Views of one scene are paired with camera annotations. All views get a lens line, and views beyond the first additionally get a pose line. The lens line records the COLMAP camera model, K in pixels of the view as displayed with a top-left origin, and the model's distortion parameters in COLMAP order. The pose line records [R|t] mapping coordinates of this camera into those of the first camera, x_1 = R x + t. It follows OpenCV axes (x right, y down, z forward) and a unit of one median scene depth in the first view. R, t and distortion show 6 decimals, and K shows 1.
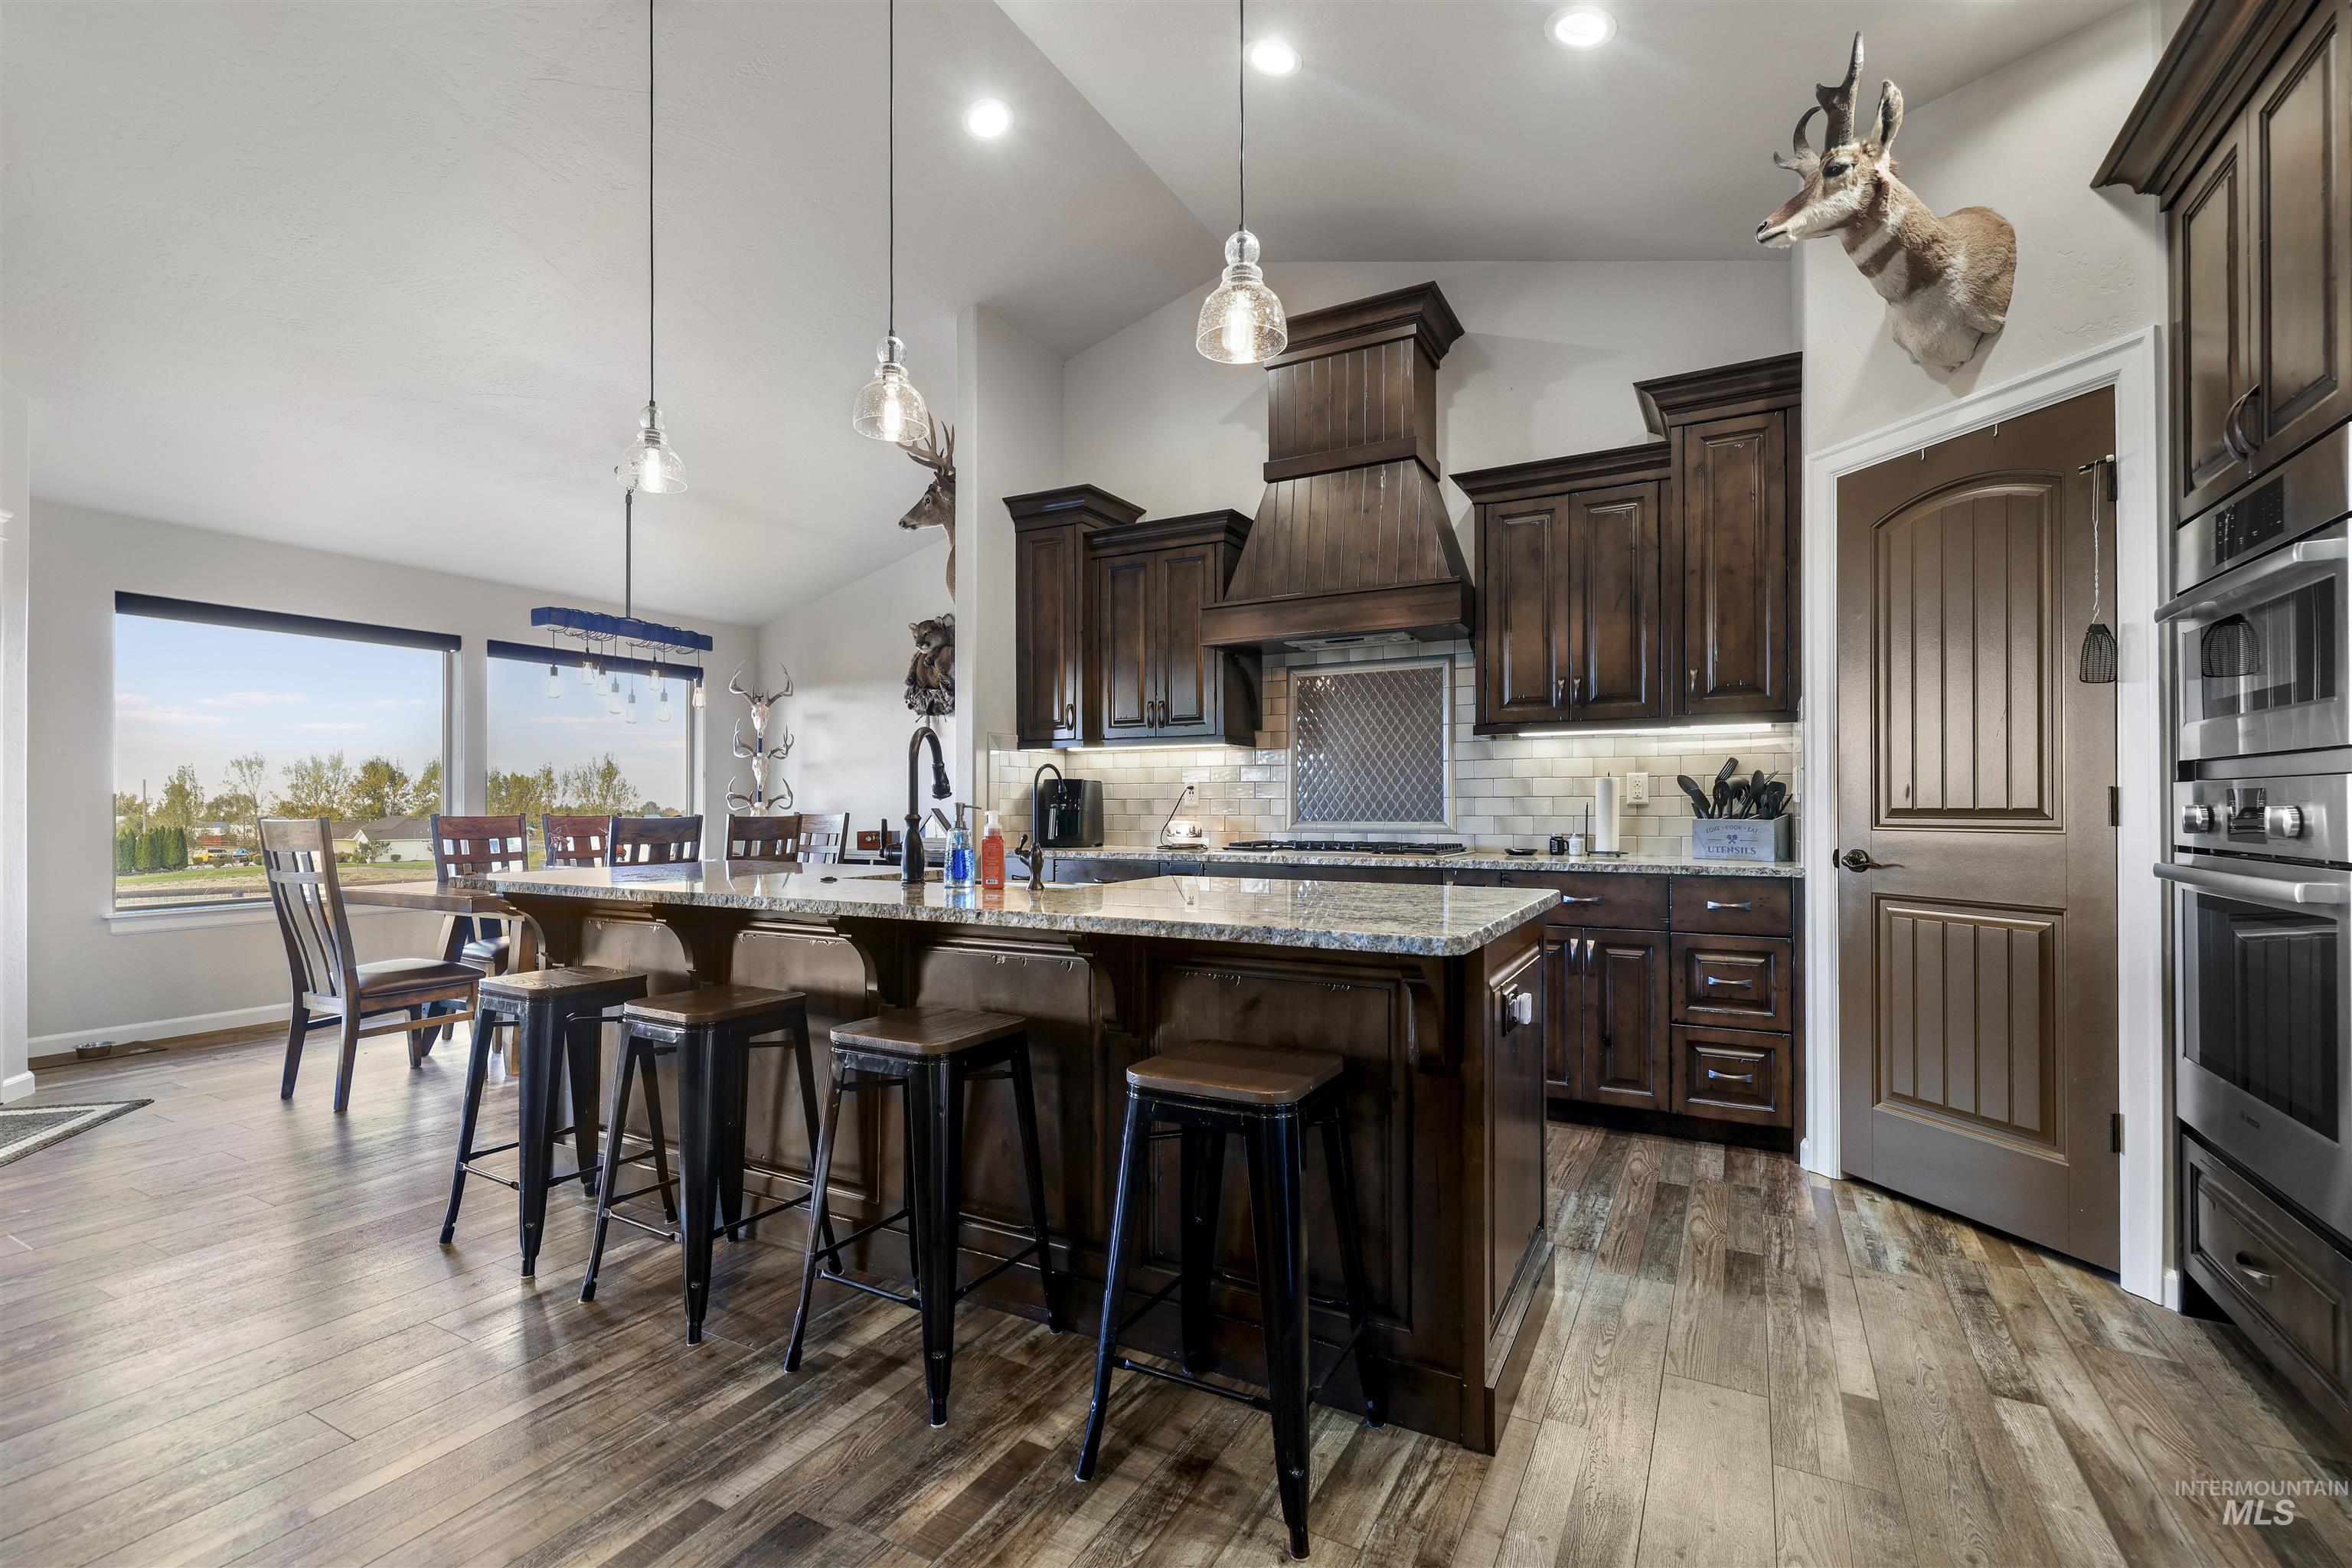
lens RADIAL K [[1050.6, 0, 1170.4], [0, 1050.6, 806.7], [0, 0, 1]] dist [0.001743, -0.000082]
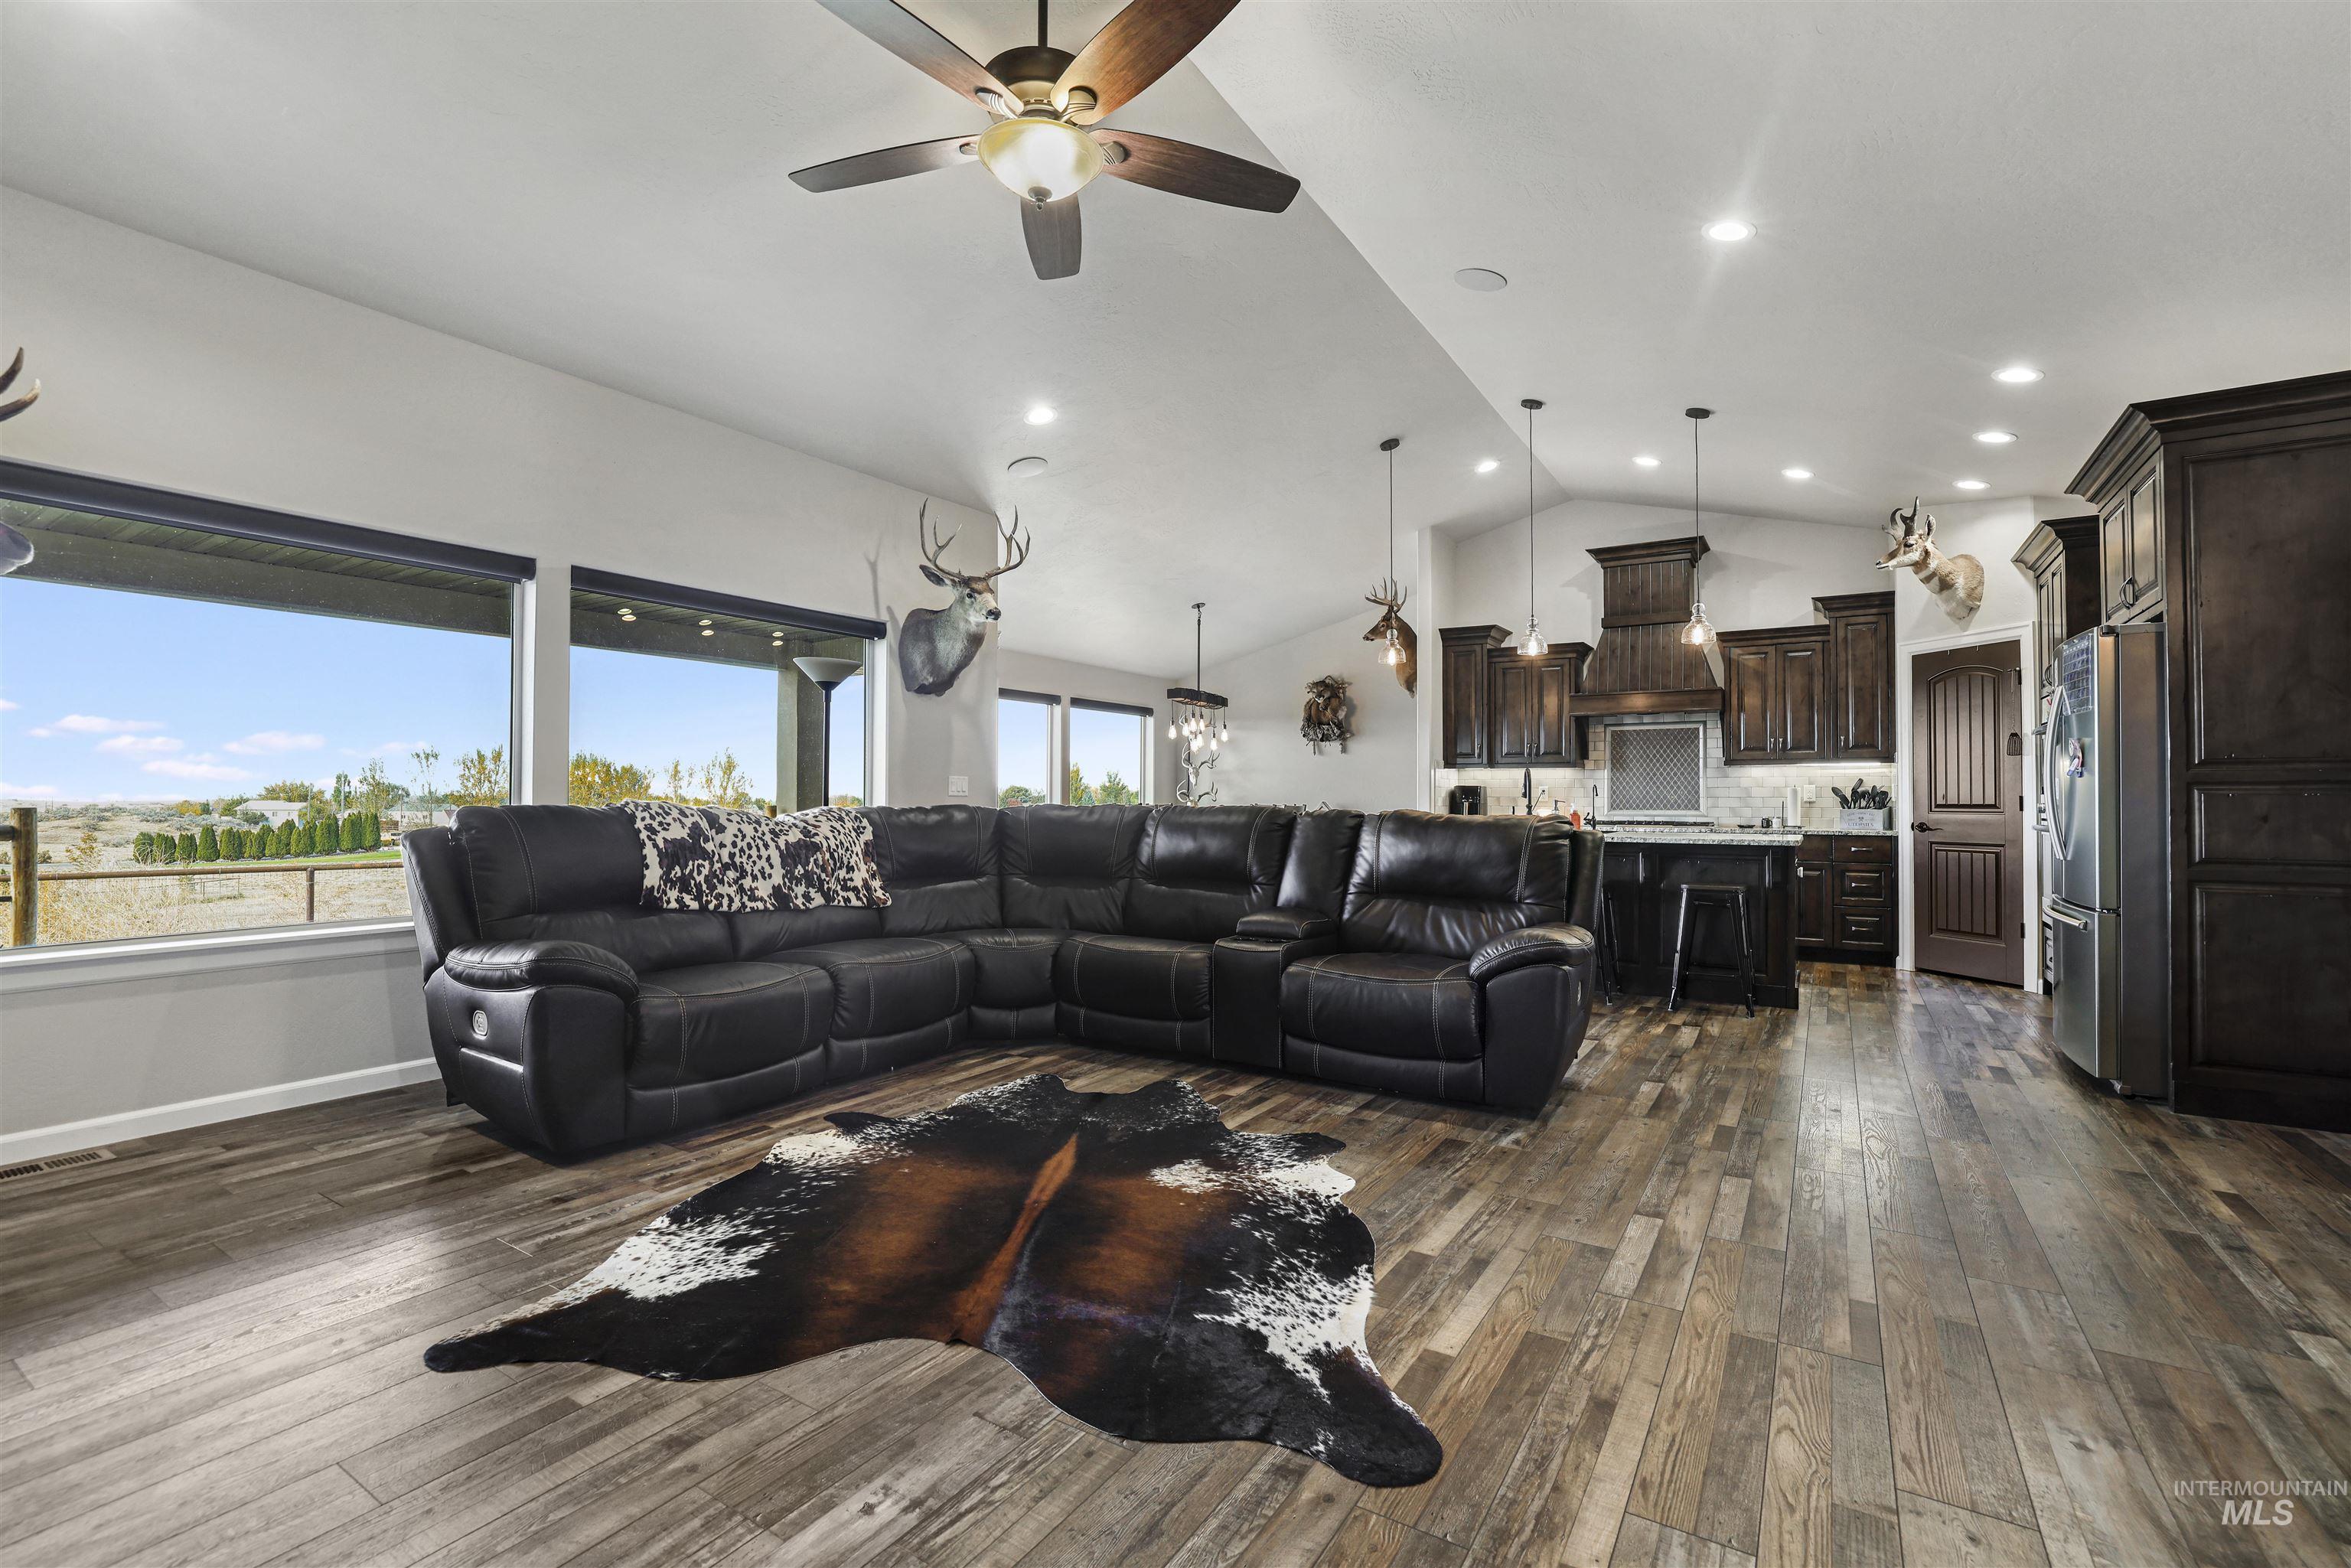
lens RADIAL K [[1043.3, 0, 1175.5], [0, 1043.3, 784.0], [0, 0, 1]] dist [-0.031599, 0.000738]
pose [[0.997892, 0.004148, -0.064767, -0.592999], [-0.005012, 0.999901, -0.013178, -0.003742], [0.064706, 0.013475, 0.997813, -0.961745]]
